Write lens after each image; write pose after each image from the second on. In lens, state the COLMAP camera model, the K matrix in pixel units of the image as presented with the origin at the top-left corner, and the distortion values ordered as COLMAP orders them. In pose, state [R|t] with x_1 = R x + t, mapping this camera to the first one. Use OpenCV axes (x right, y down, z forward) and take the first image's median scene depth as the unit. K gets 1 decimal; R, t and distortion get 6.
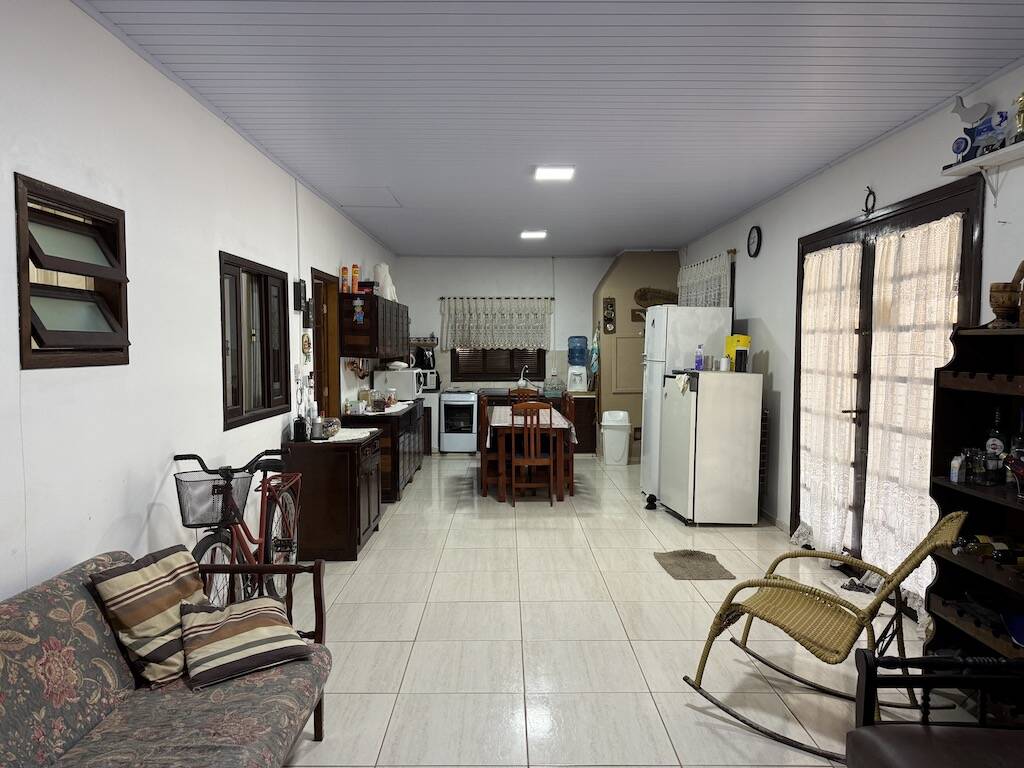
lens RADIAL K [[721.9, 0, 512.9], [0, 721.9, 389.8], [0, 0, 1]] dist [0.048454, -0.050902]
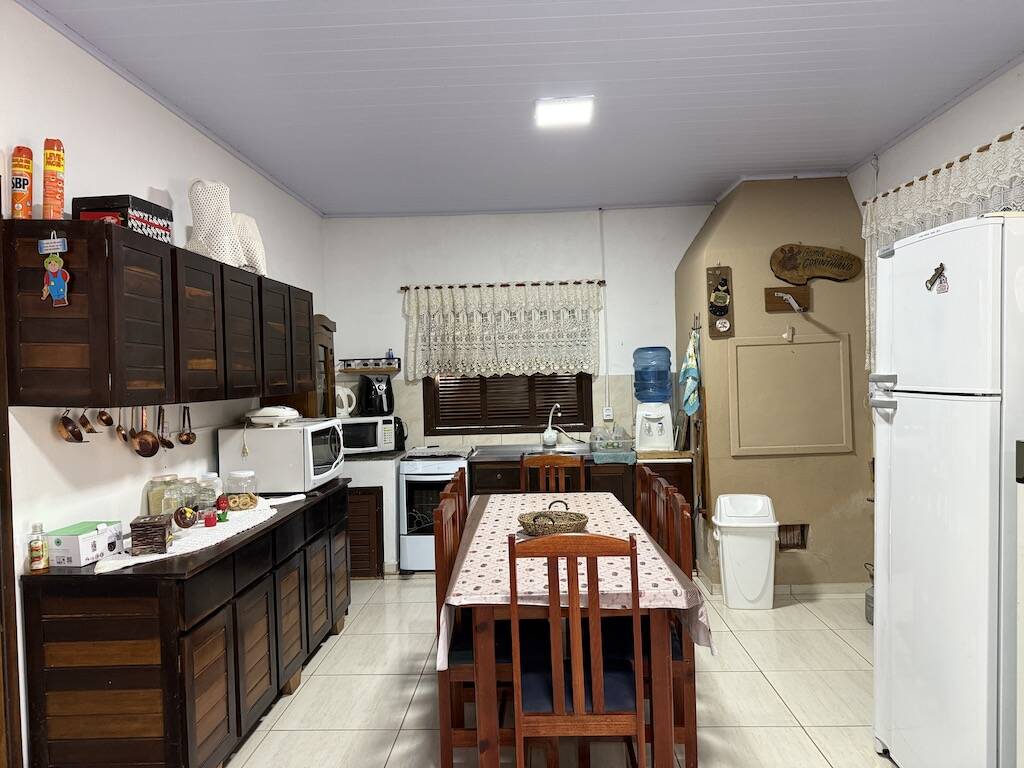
lens RADIAL K [[721.9, 0, 508.2], [0, 721.9, 382.0], [0, 0, 1]] dist [0.048454, -0.050902]
pose [[0.998171, -0.026374, -0.054402, 0.011580], [0.023487, 0.998317, -0.053027, -0.022488], [0.055709, 0.051652, 0.997110, 0.457521]]
